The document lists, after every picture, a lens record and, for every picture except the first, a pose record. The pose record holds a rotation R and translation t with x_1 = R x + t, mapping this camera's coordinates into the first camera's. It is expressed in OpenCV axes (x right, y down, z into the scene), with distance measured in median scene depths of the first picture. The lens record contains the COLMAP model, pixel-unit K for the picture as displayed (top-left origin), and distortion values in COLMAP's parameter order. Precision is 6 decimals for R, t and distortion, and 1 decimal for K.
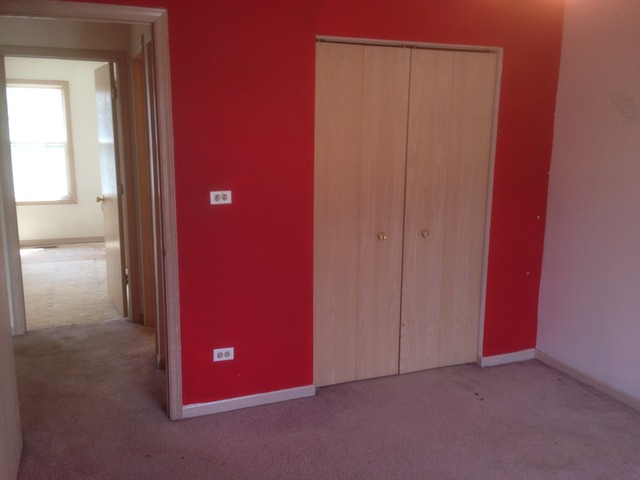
lens RADIAL K [[598.7, 0, 317.7], [0, 598.7, 238.8], [0, 0, 1]] dist [0.120641, 0.000000]
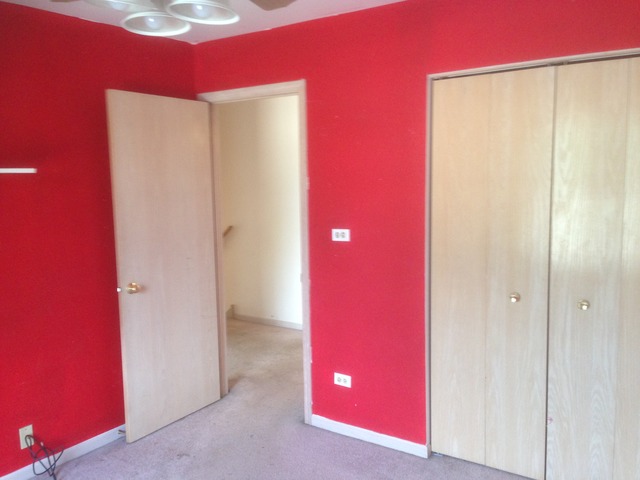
lens RADIAL K [[598.7, 0, 317.3], [0, 598.7, 241.2], [0, 0, 1]] dist [0.120641, 0.000000]
pose [[0.551839, 0.074396, -0.830626, 0.650053], [-0.124350, 0.992219, 0.006255, -0.052759], [0.824628, 0.099837, 0.556796, 0.315709]]
